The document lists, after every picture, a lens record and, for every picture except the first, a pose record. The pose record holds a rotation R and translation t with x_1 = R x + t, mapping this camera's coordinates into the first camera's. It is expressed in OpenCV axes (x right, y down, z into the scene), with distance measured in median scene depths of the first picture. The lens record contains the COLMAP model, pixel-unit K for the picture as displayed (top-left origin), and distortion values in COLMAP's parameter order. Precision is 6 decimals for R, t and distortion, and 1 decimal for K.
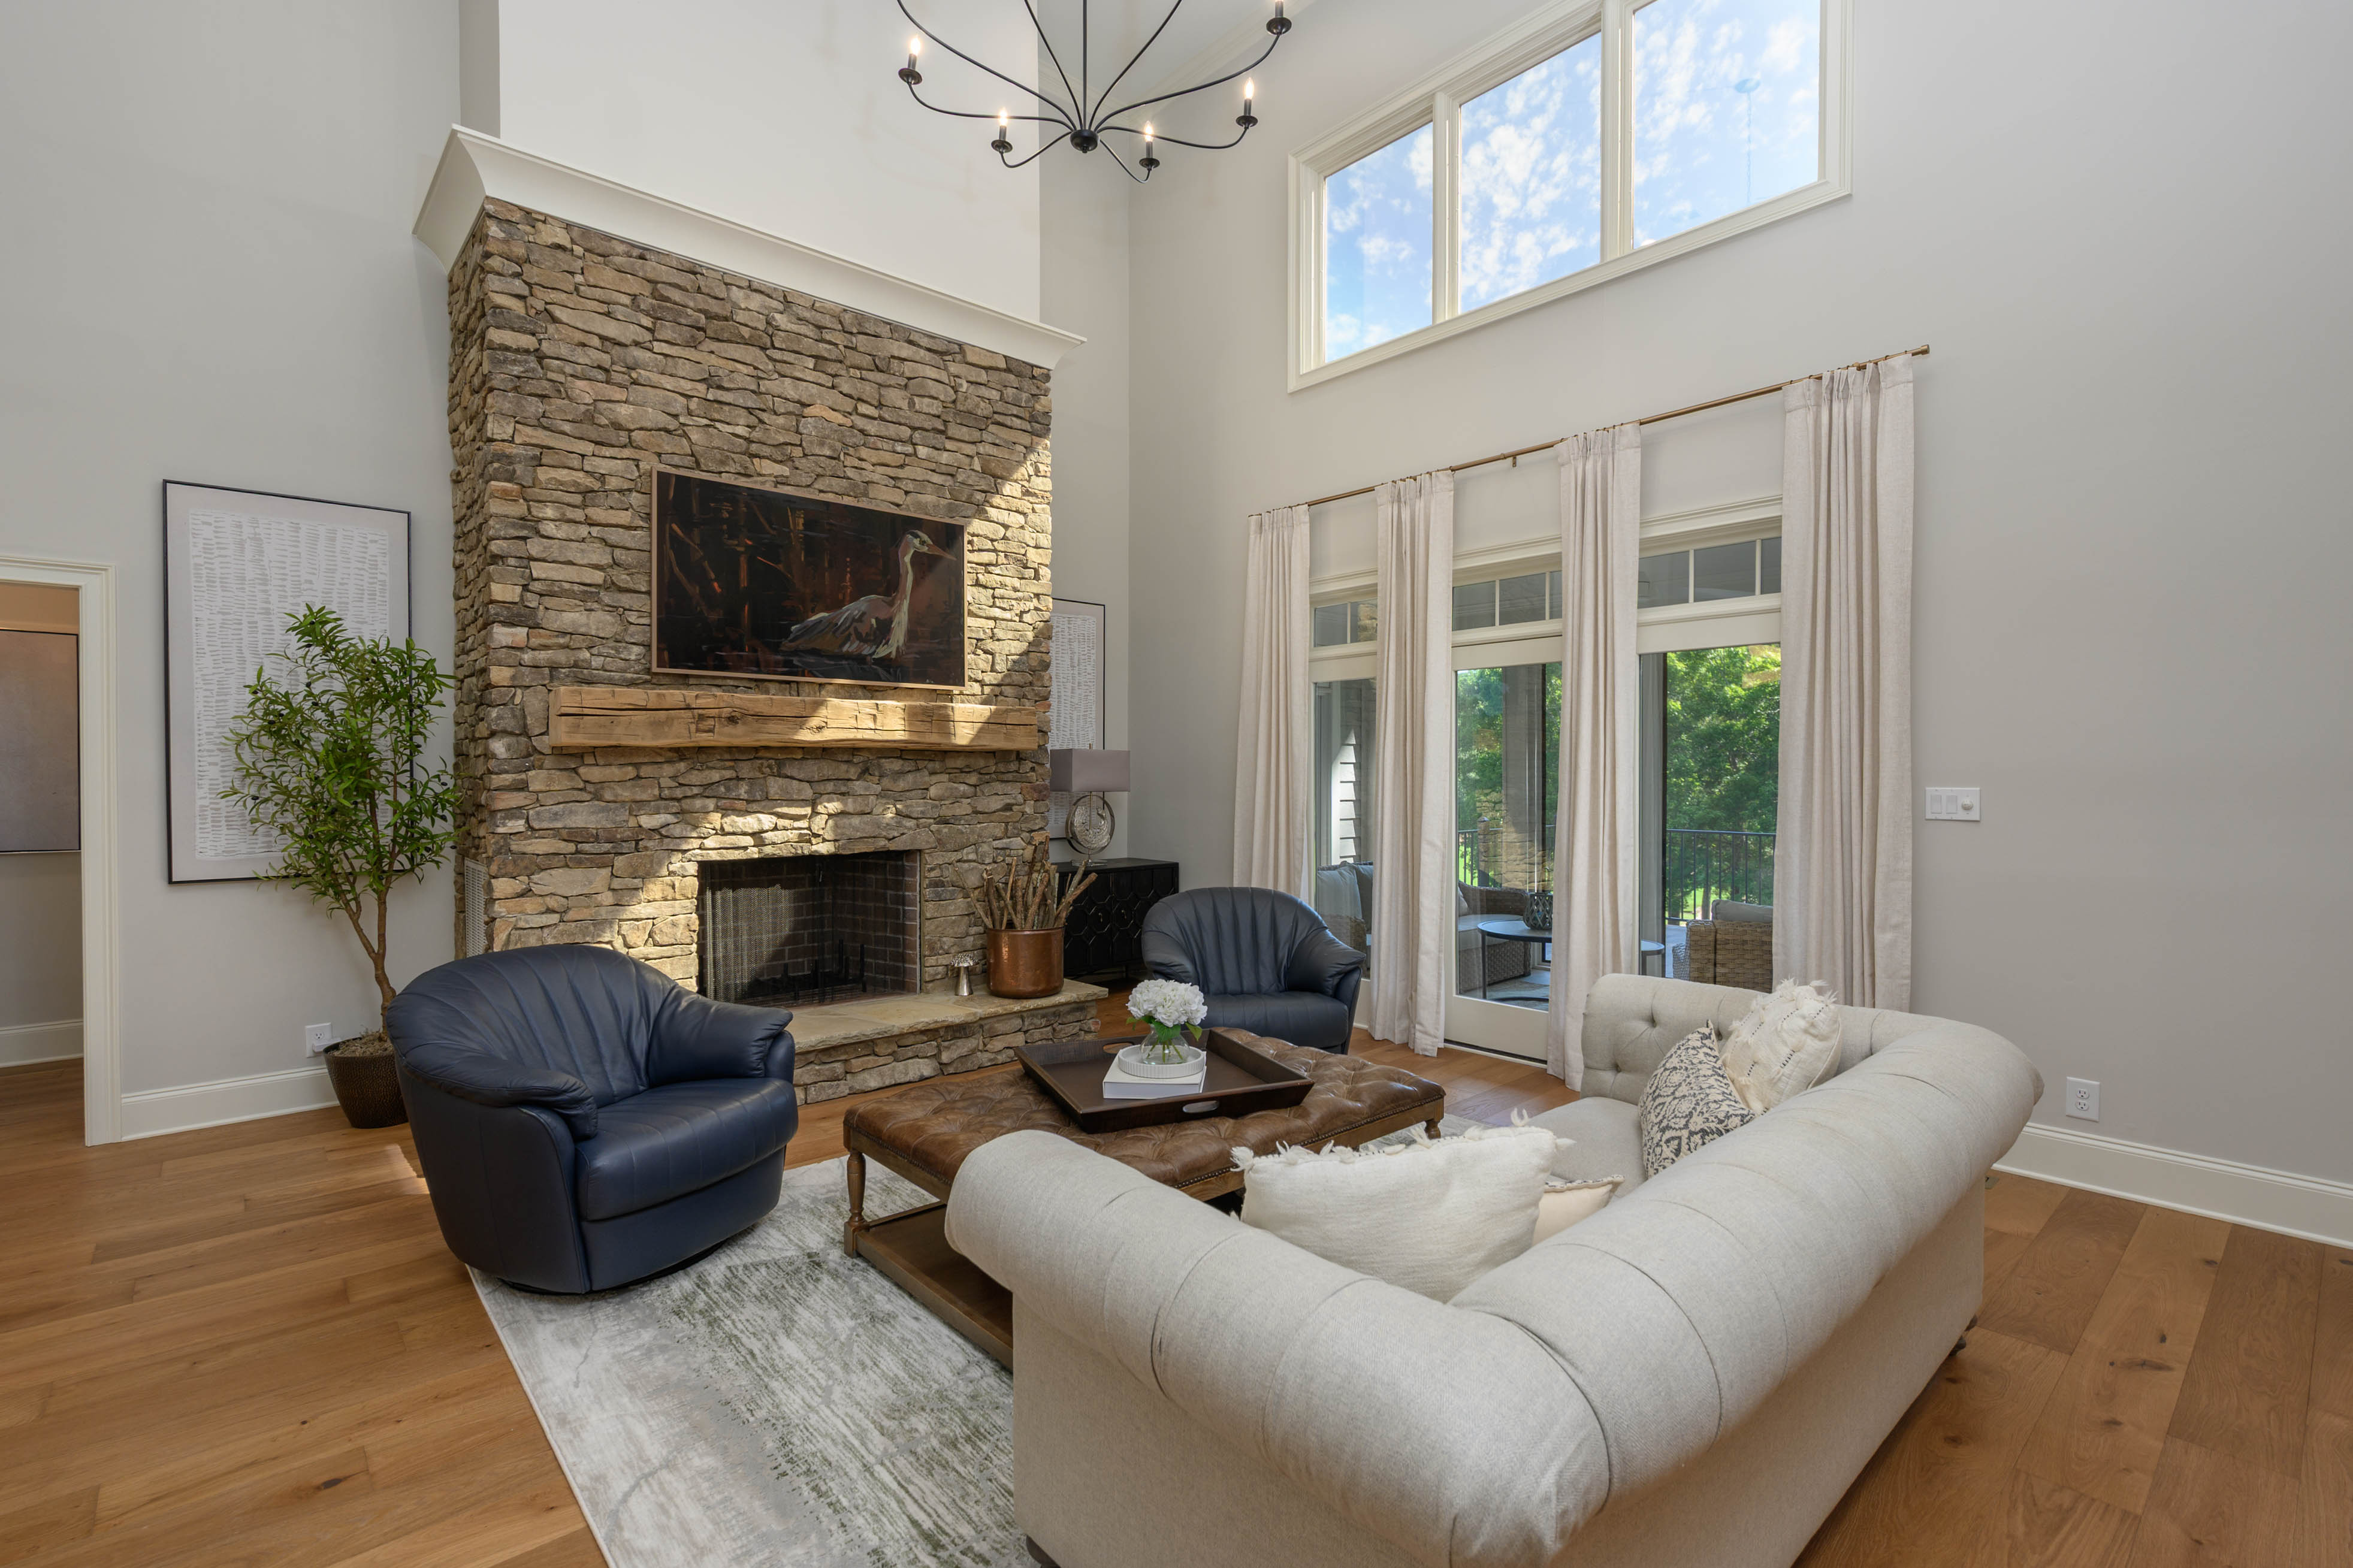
lens RADIAL K [[1048.6, 0, 1197.8], [0, 1048.6, 787.3], [0, 0, 1]] dist [-0.002745, -0.000079]
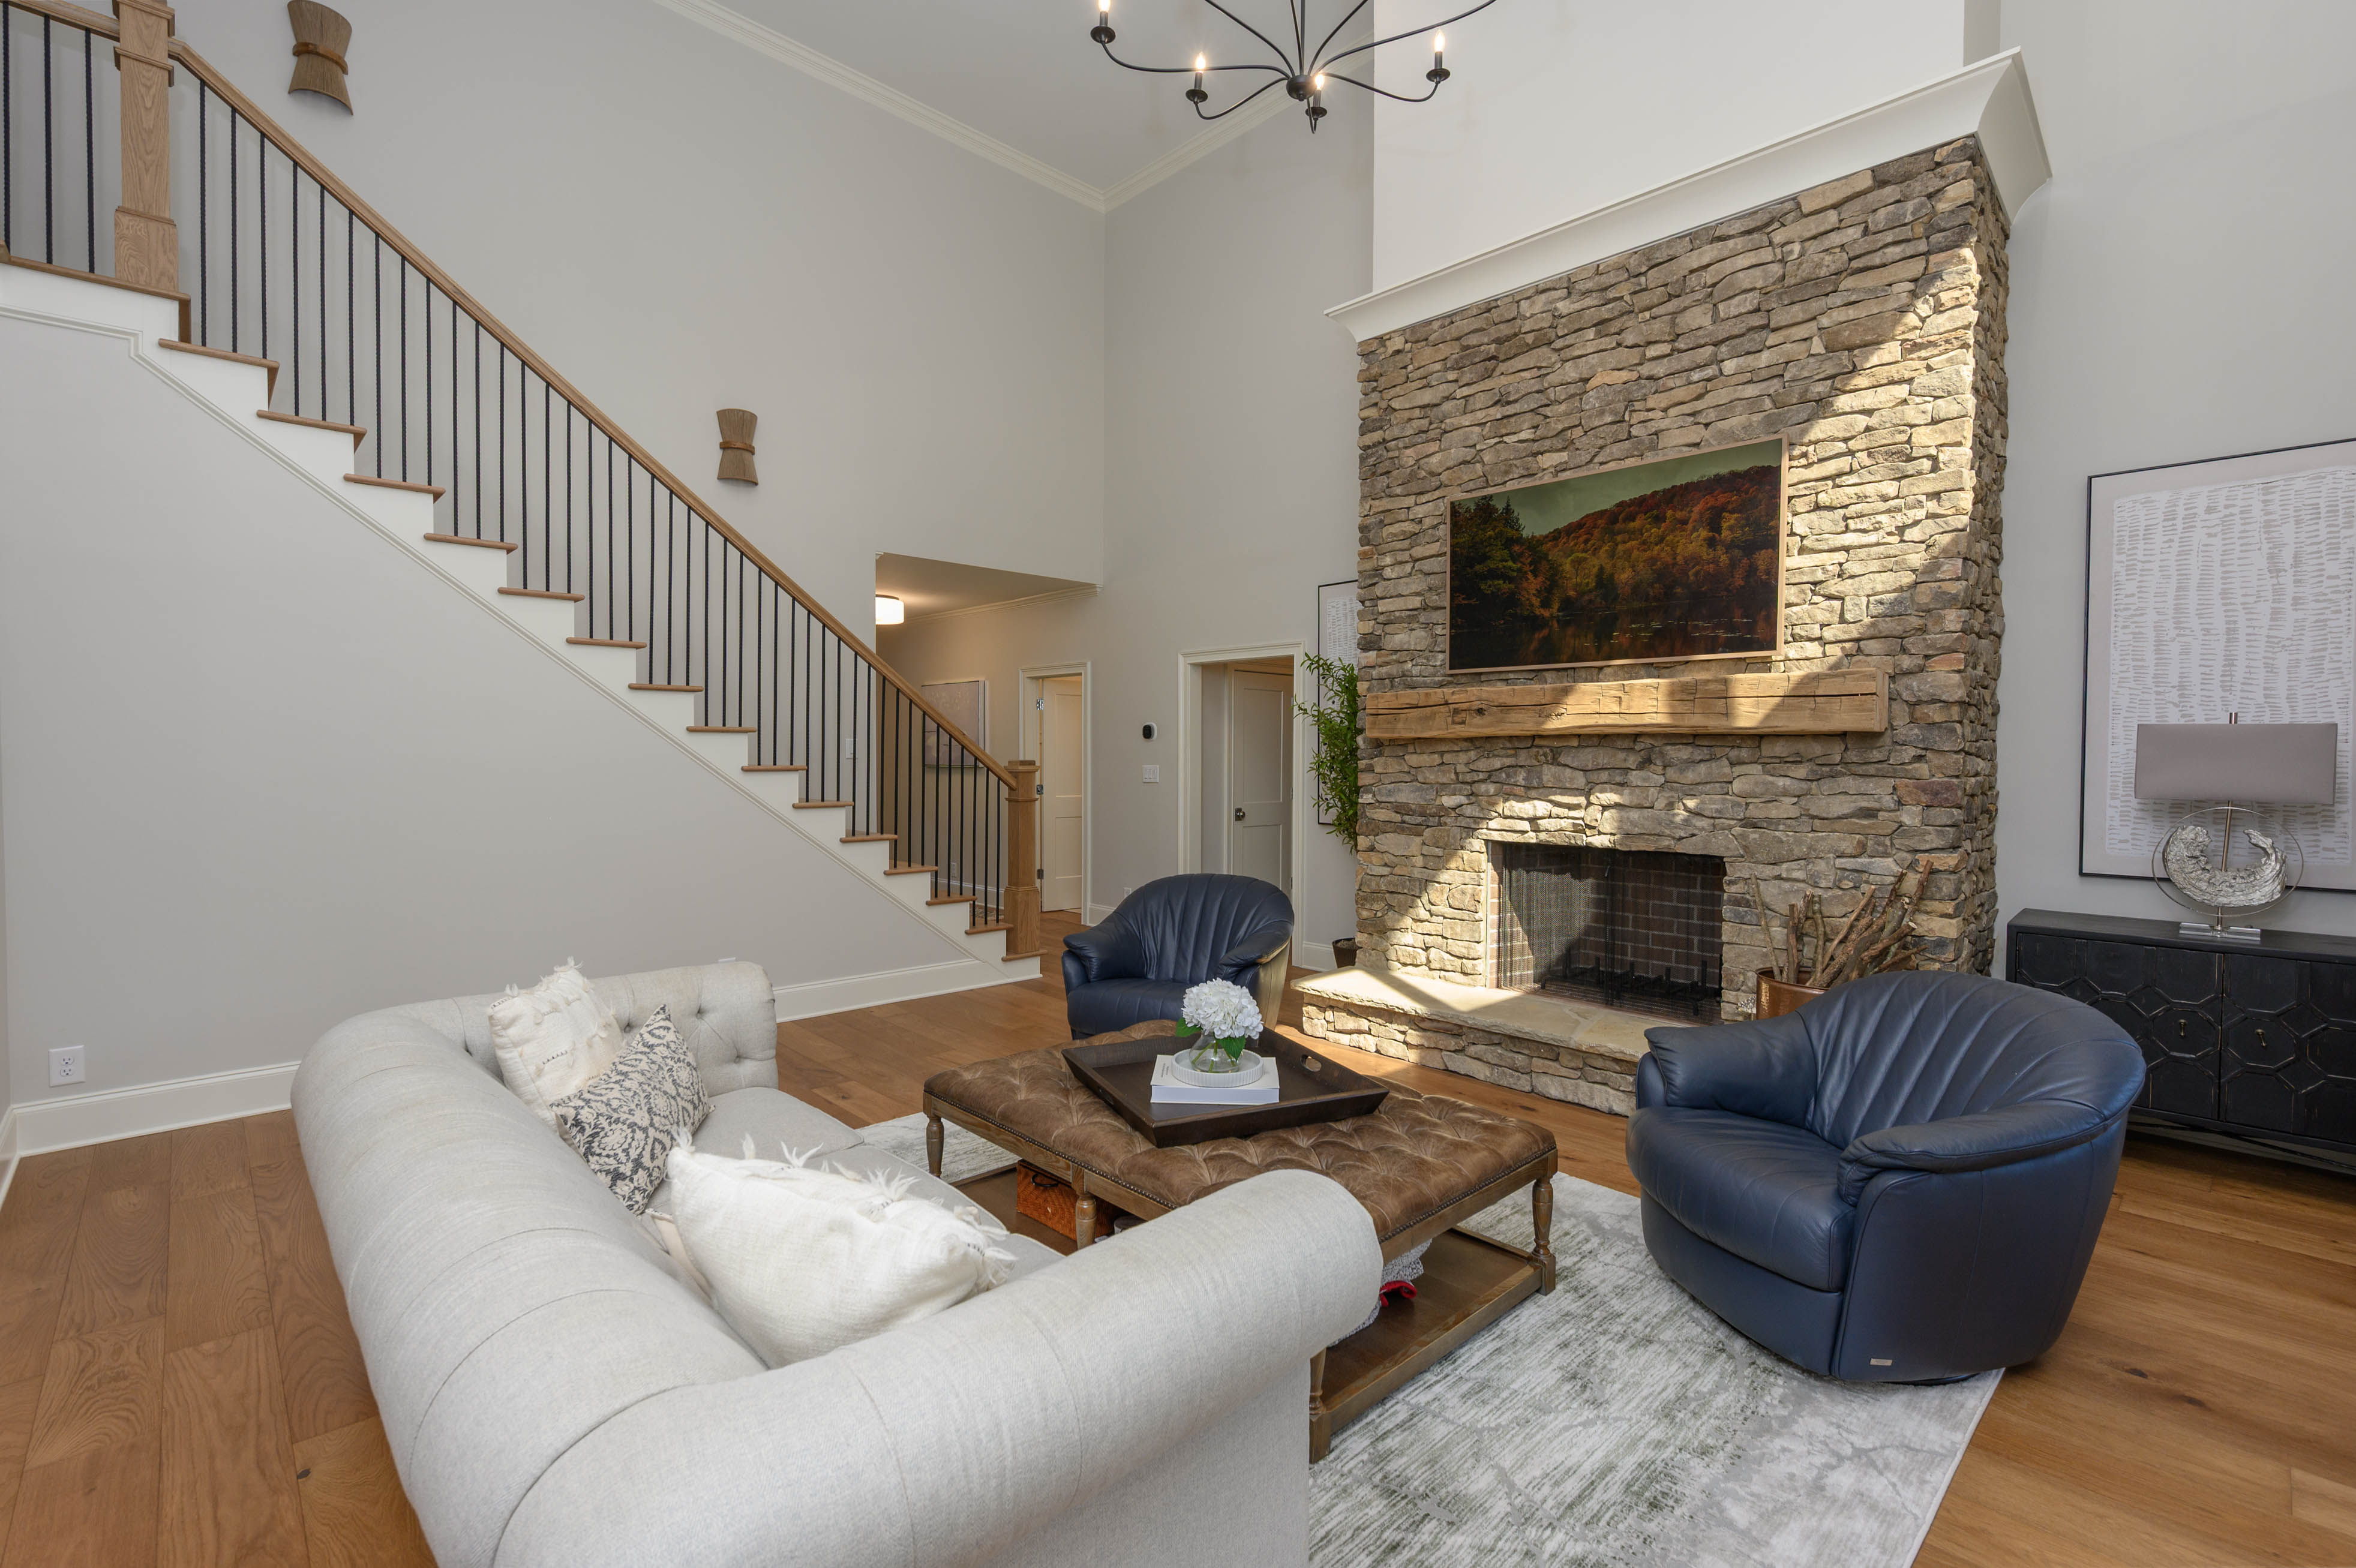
lens RADIAL K [[1049.8, 0, 1192.9], [0, 1049.8, 785.9], [0, 0, 1]] dist [-0.002745, -0.000079]
pose [[0.033515, 0.024667, -0.999134, 0.580729], [-0.025618, 0.999388, 0.023814, -0.004904], [0.999110, 0.024797, 0.034127, 0.606486]]
